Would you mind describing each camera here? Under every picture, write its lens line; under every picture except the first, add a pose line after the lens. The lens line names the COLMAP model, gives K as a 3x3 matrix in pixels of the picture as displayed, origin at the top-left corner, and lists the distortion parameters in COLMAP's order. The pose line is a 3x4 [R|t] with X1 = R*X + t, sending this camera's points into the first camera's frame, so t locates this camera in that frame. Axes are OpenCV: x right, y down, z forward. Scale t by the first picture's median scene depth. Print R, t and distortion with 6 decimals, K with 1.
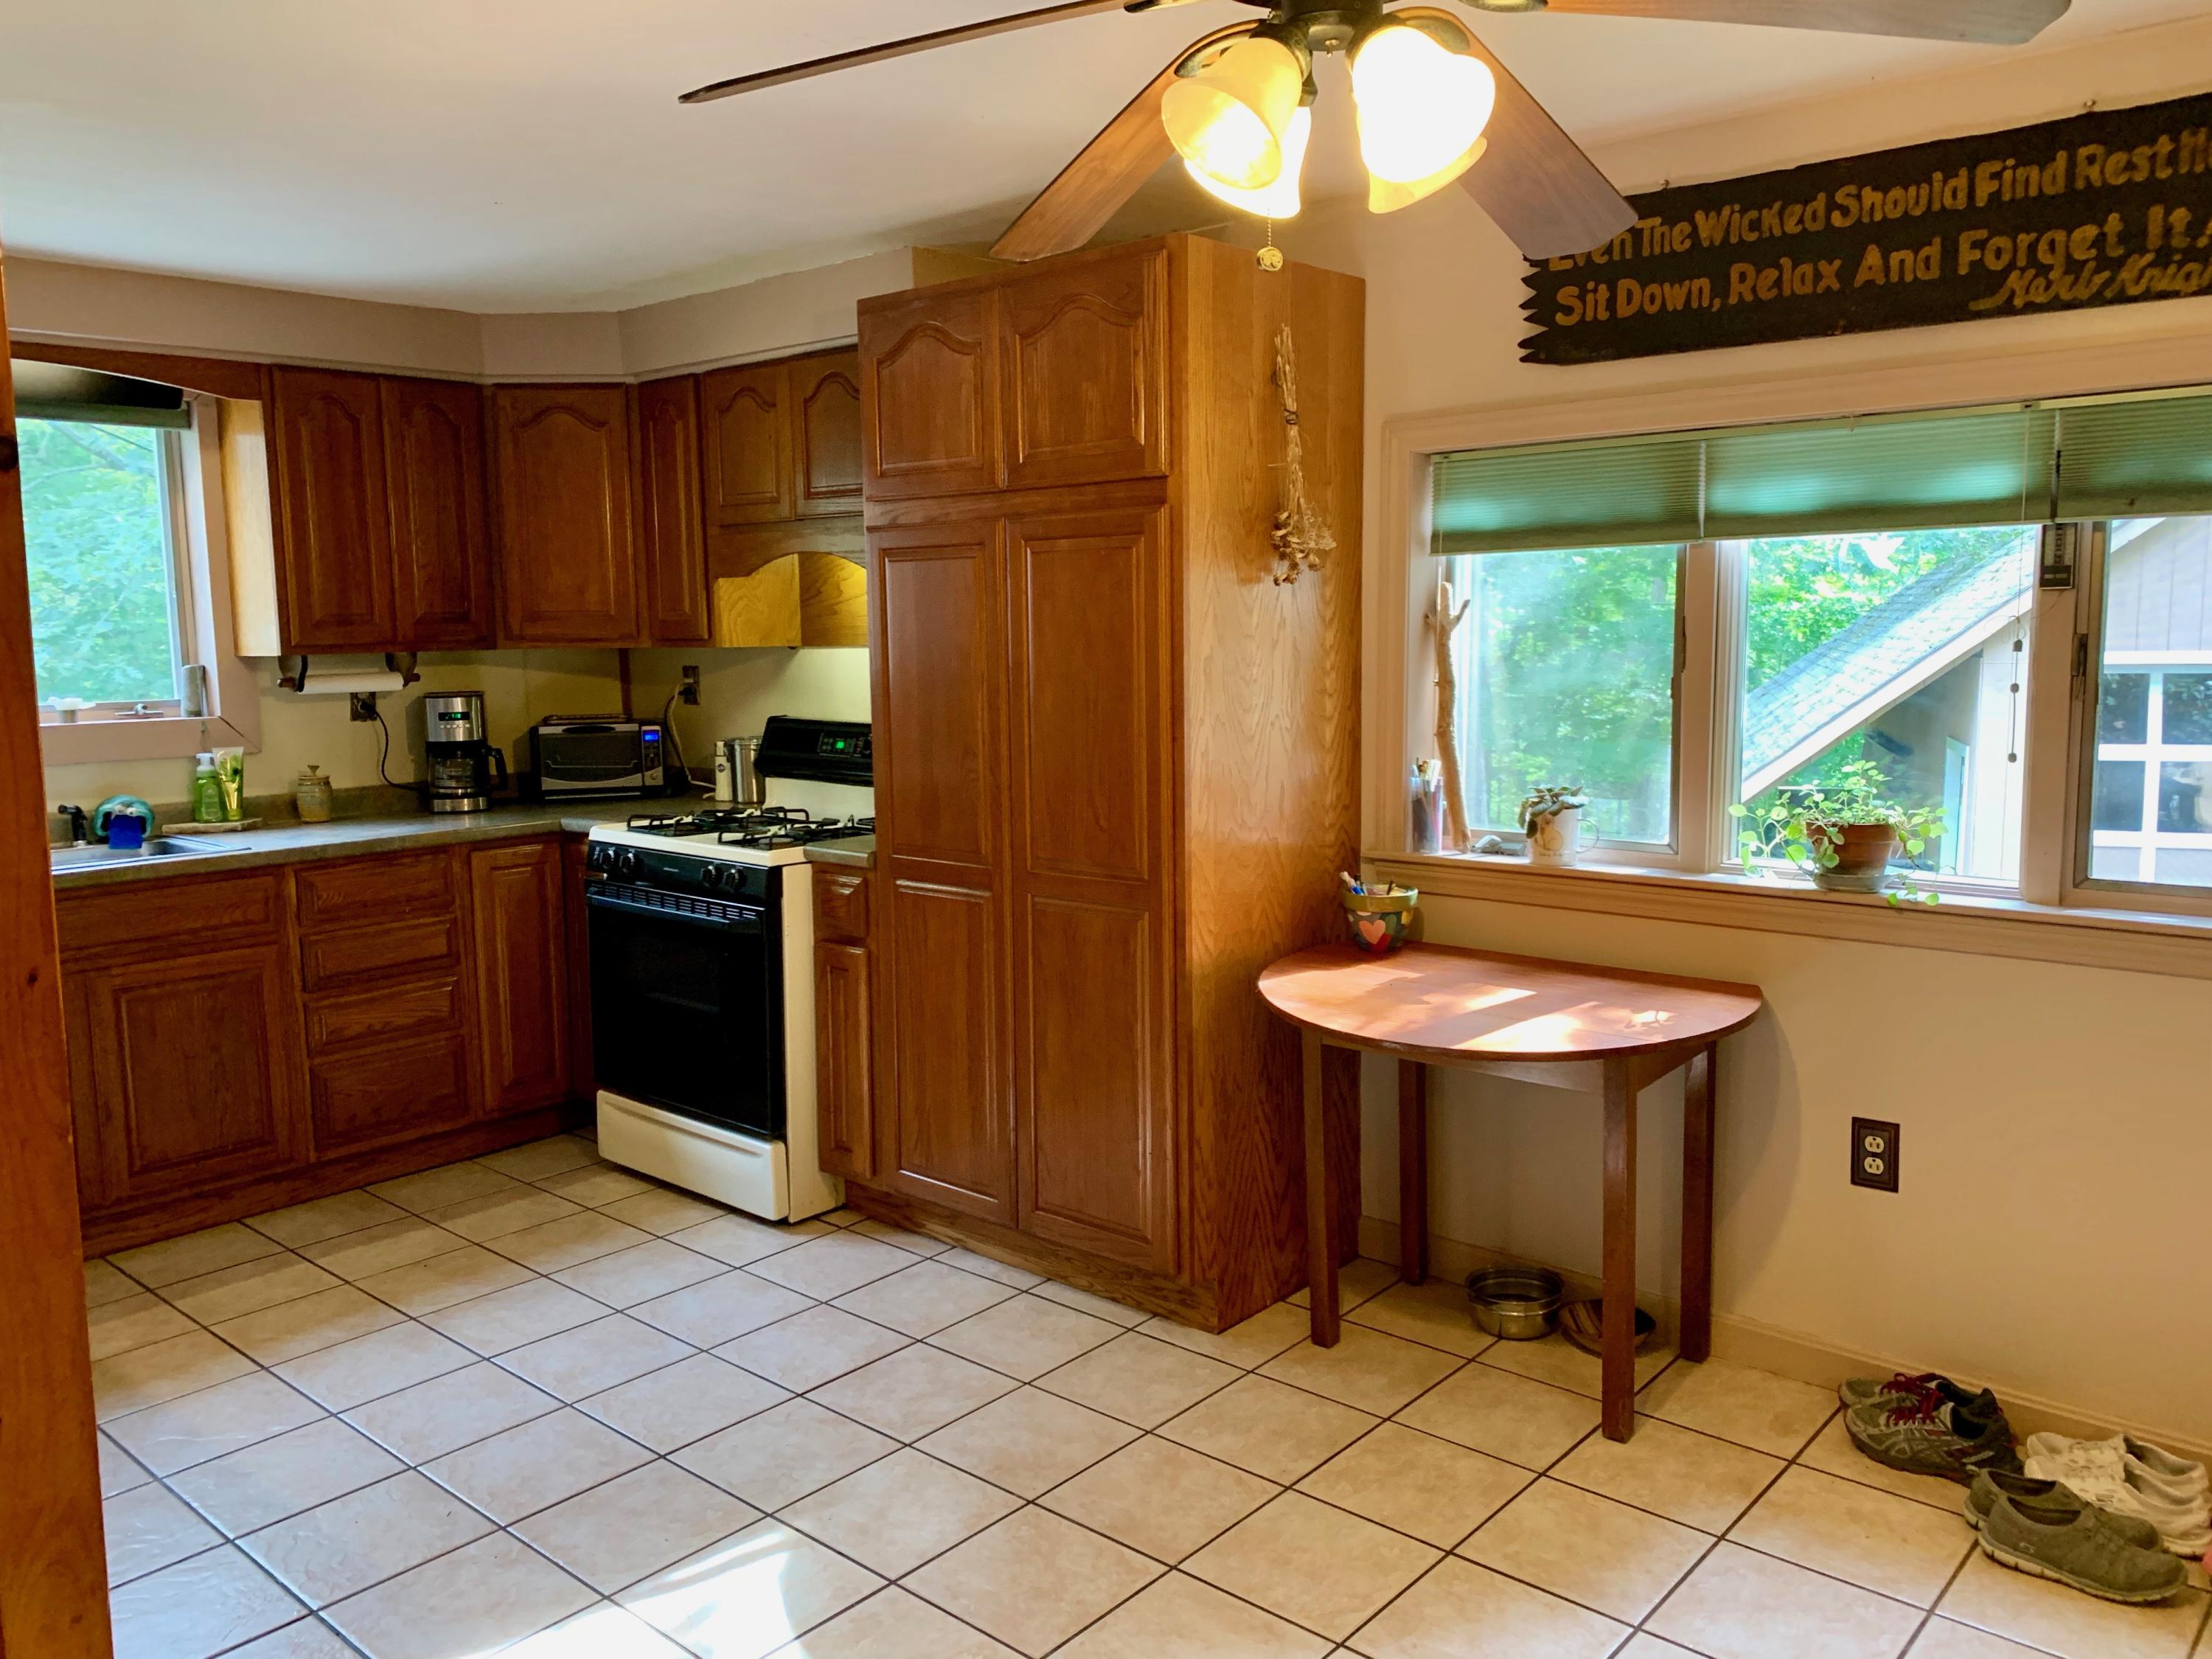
lens RADIAL K [[1690.9, 0, 1106.0], [0, 1690.9, 829.5], [0, 0, 1]] dist [-0.011979, -0.002114]
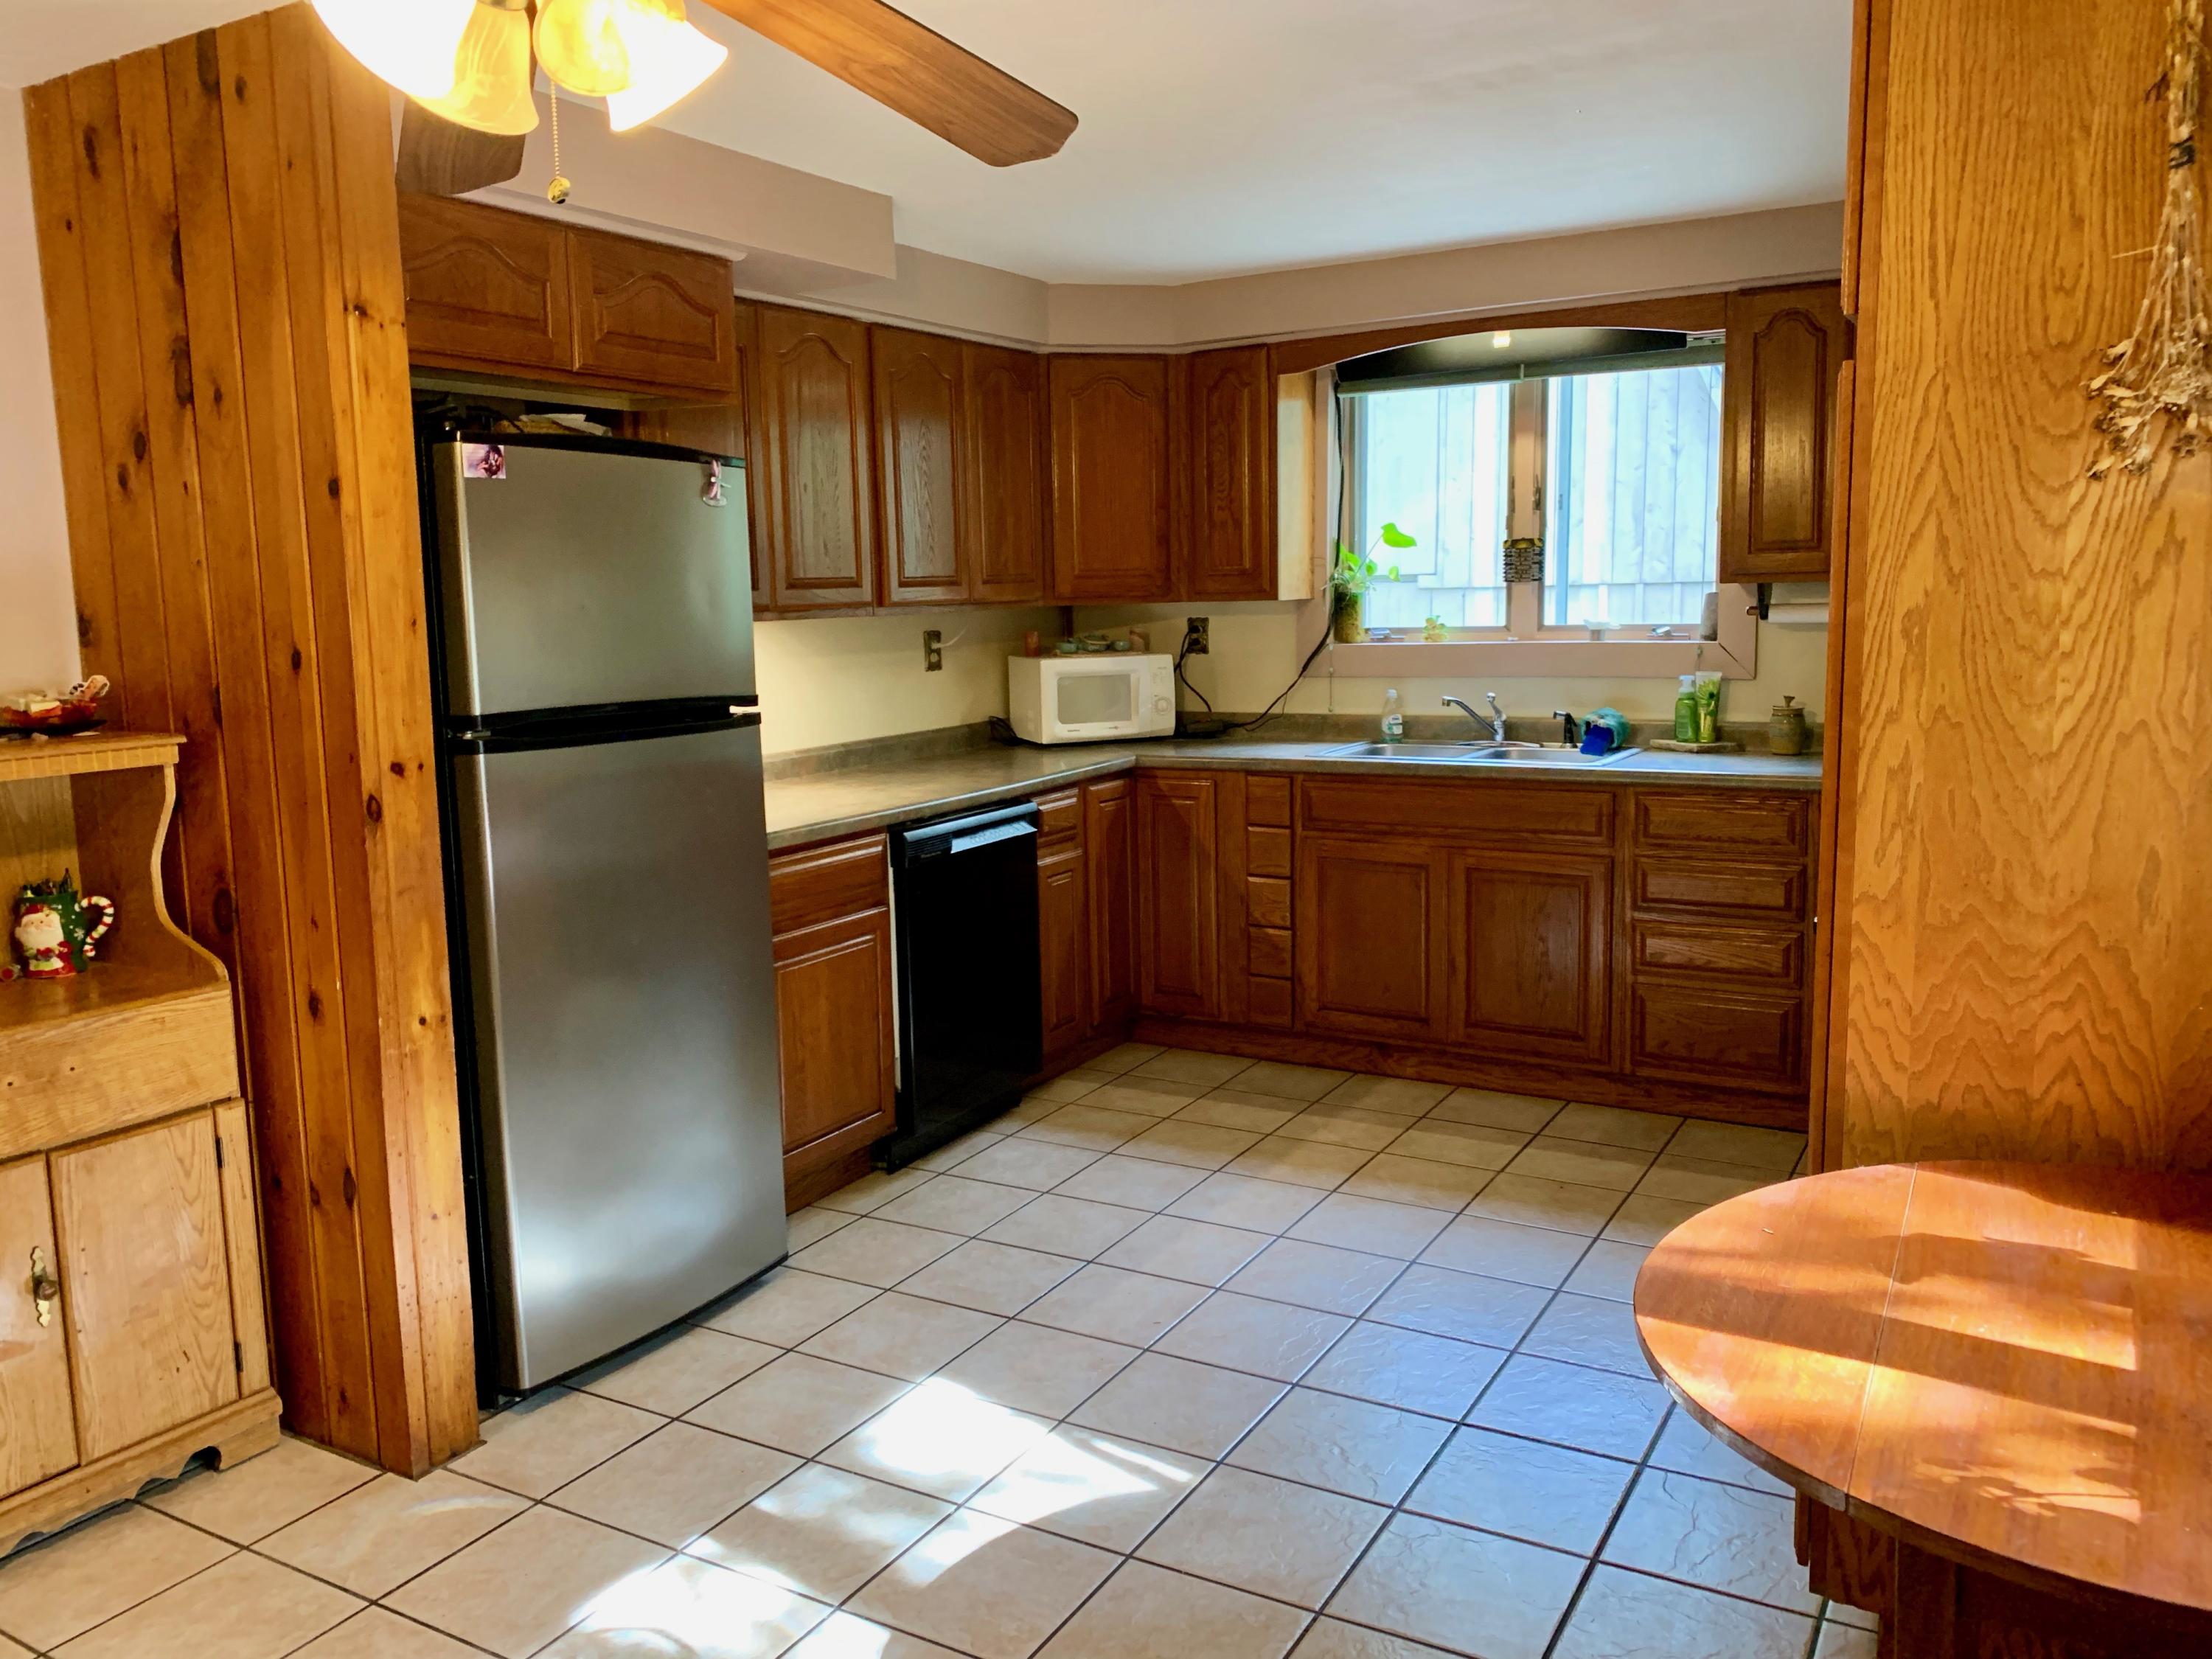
lens RADIAL K [[1669.2, 0, 1106.0], [0, 1669.2, 829.5], [0, 0, 1]] dist [0.041459, 0.001014]
pose [[0.194180, 0.155752, -0.968522, 0.464004], [-0.107372, 0.984757, 0.136836, -0.060202], [0.975072, 0.077421, 0.207944, 0.474377]]
